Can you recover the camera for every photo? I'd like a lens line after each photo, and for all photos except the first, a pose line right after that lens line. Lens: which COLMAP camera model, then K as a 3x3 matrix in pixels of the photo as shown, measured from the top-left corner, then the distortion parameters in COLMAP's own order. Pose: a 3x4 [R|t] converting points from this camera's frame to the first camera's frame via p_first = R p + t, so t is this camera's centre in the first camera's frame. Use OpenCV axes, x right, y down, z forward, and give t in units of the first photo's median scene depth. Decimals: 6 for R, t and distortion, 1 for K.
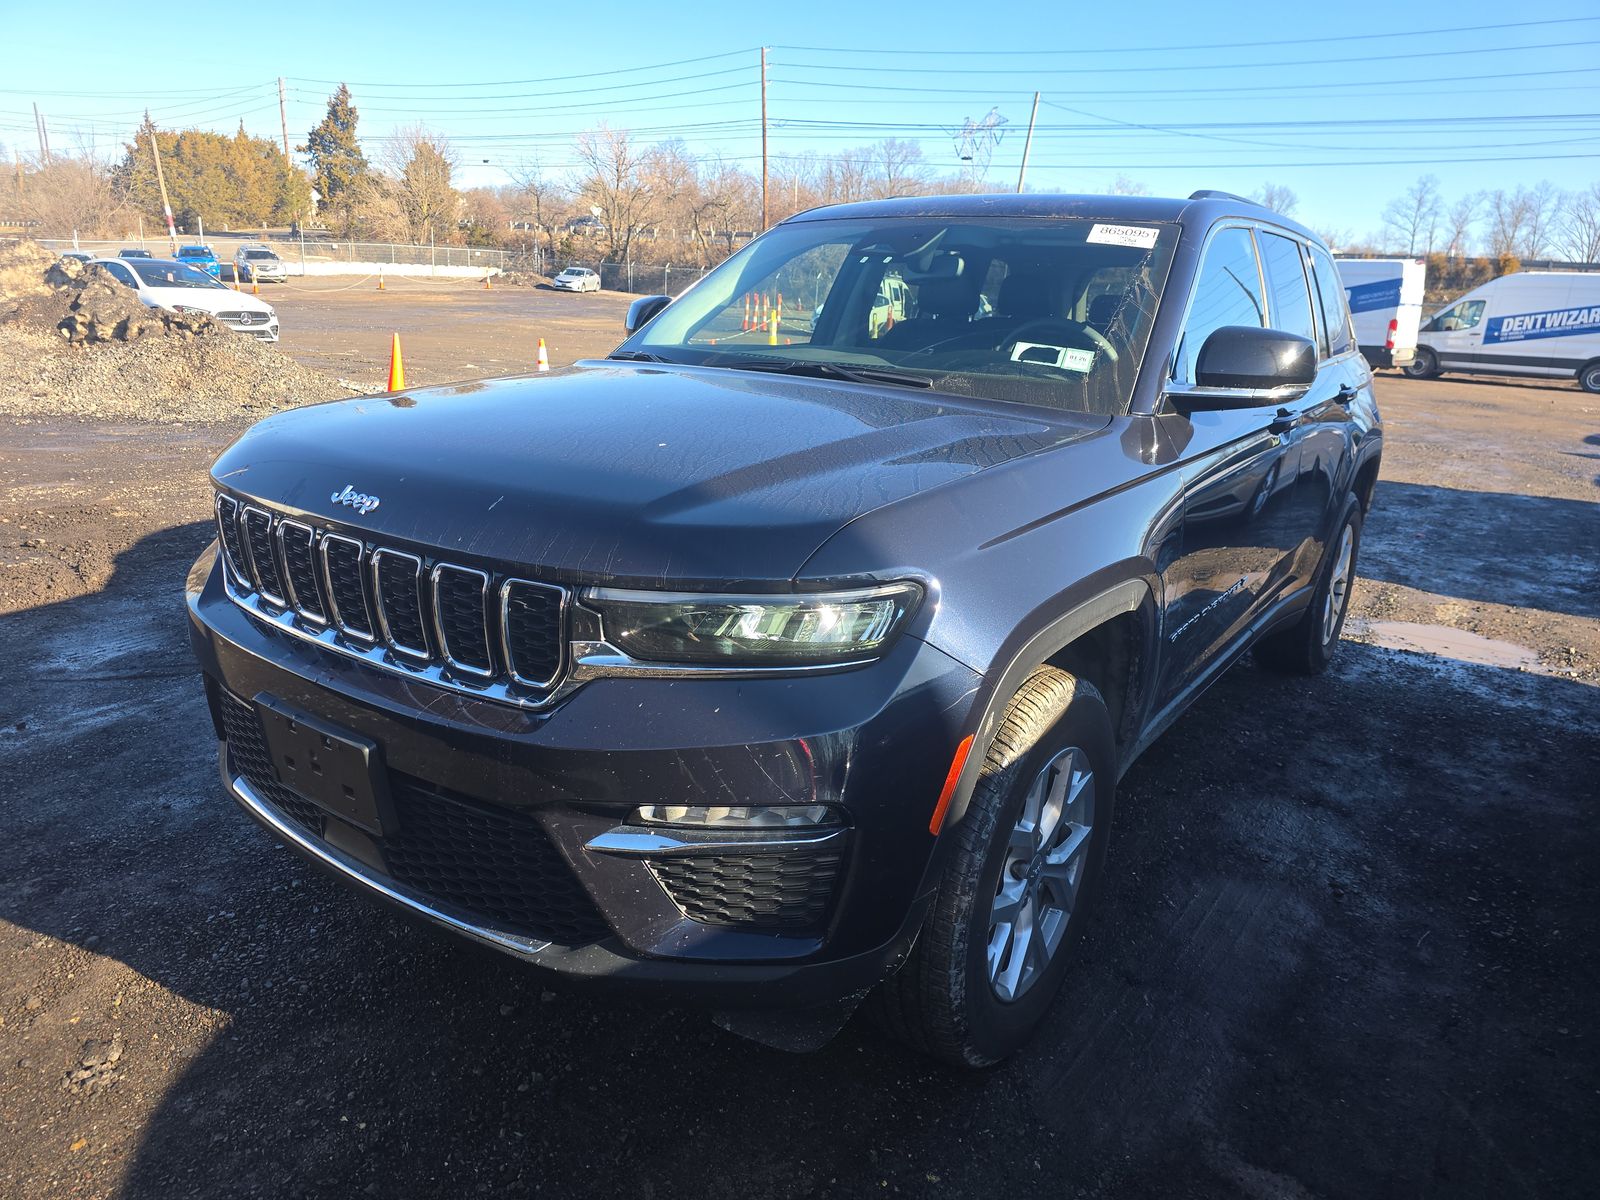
lens RADIAL K [[1135.1, 0, 800.3], [0, 1135.1, 614.3], [0, 0, 1]] dist [0.038887, -0.032426]
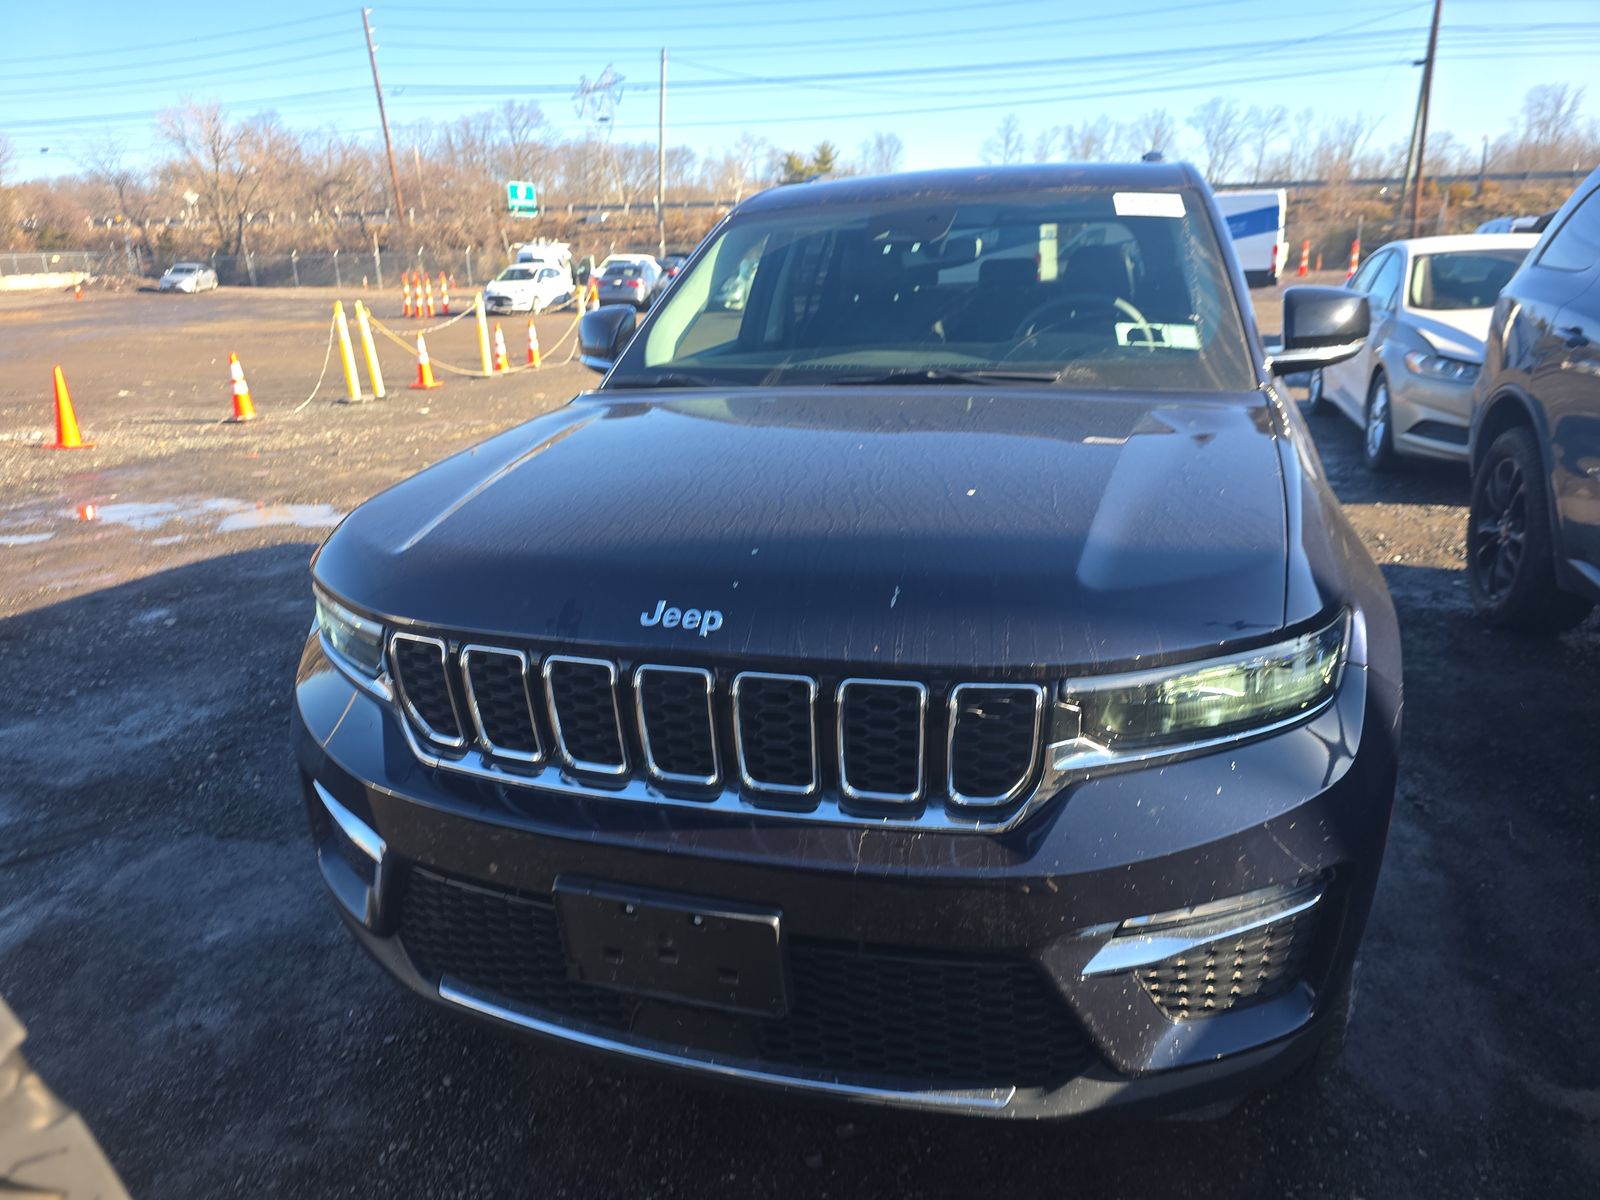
lens RADIAL K [[1135.1, 0, 805.8], [0, 1135.1, 600.7], [0, 0, 1]] dist [0.038887, -0.032426]
pose [[0.943524, -0.170710, 0.283936, -0.039422], [0.164470, 0.985315, 0.045862, -0.010030], [-0.287596, 0.003427, 0.957746, 0.015651]]
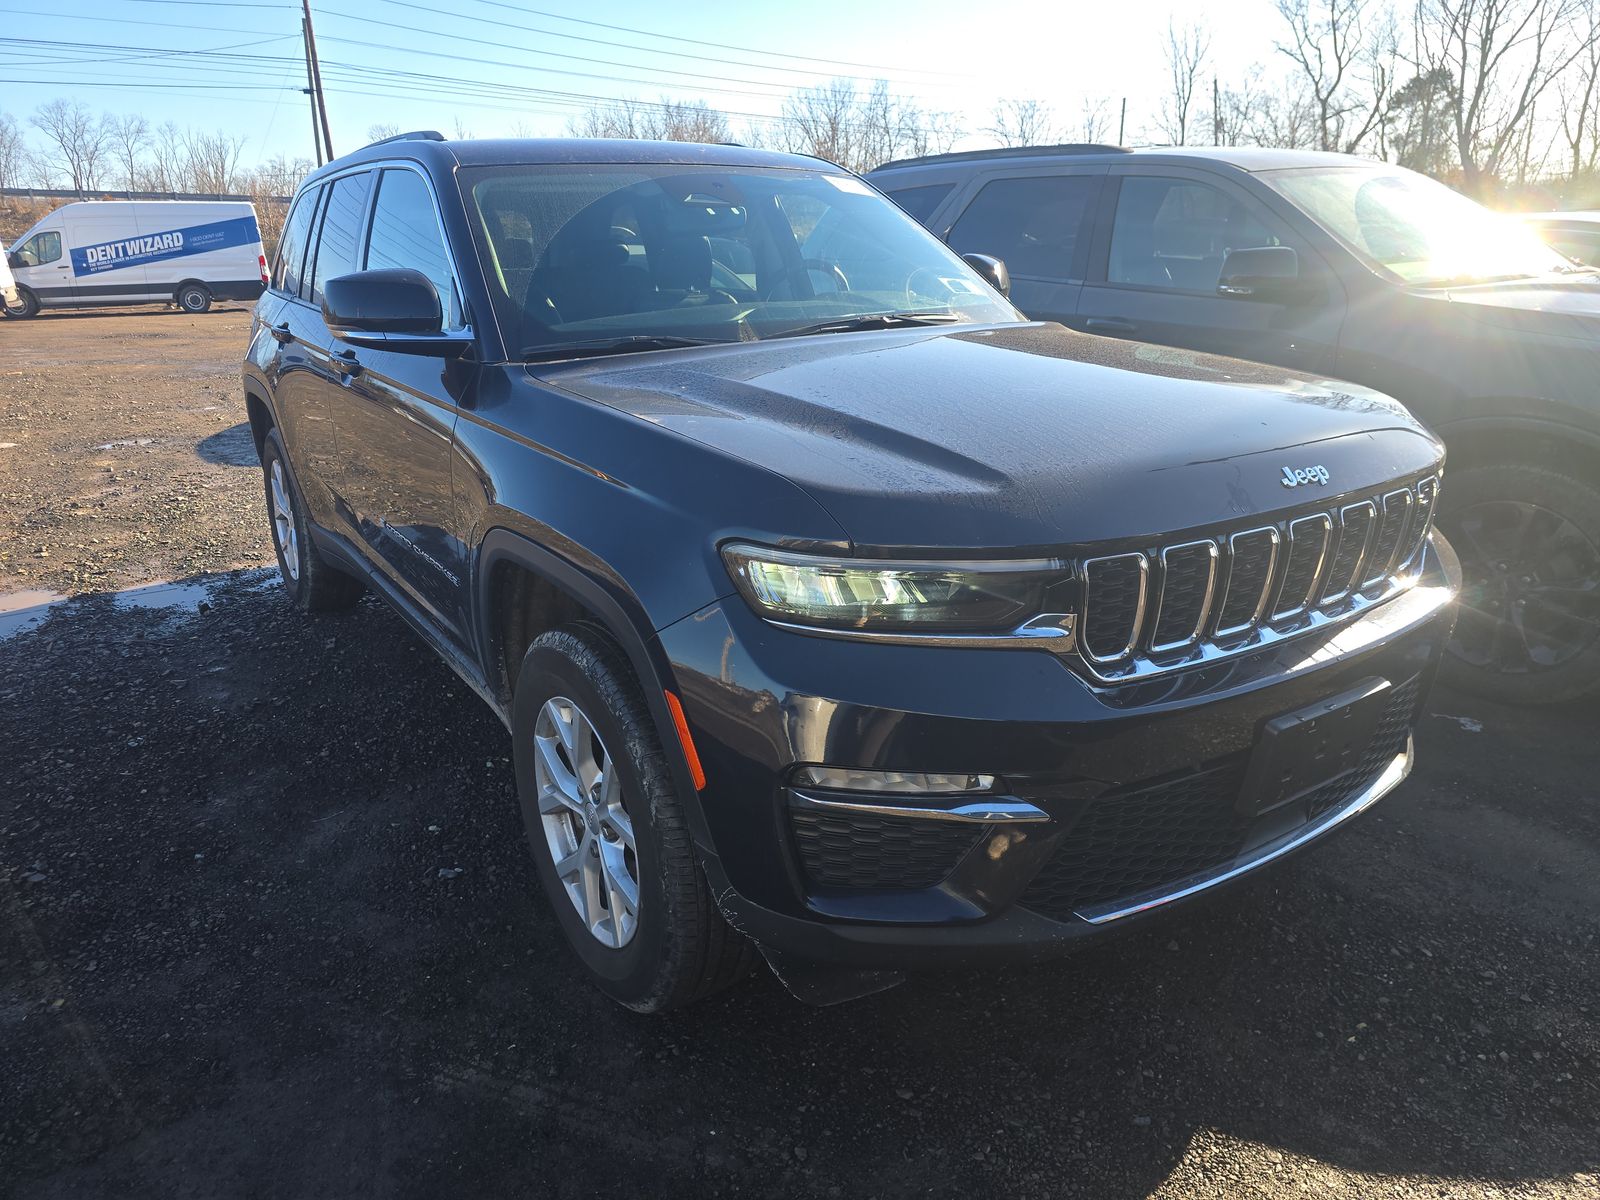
lens RADIAL K [[1135.1, 0, 800.4], [0, 1135.1, 583.4], [0, 0, 1]] dist [0.038887, -0.032426]
pose [[0.345100, -0.319447, 0.882530, -0.107860], [0.288366, 0.930904, 0.224196, -0.027008], [-0.893169, 0.177122, 0.413372, 0.074771]]
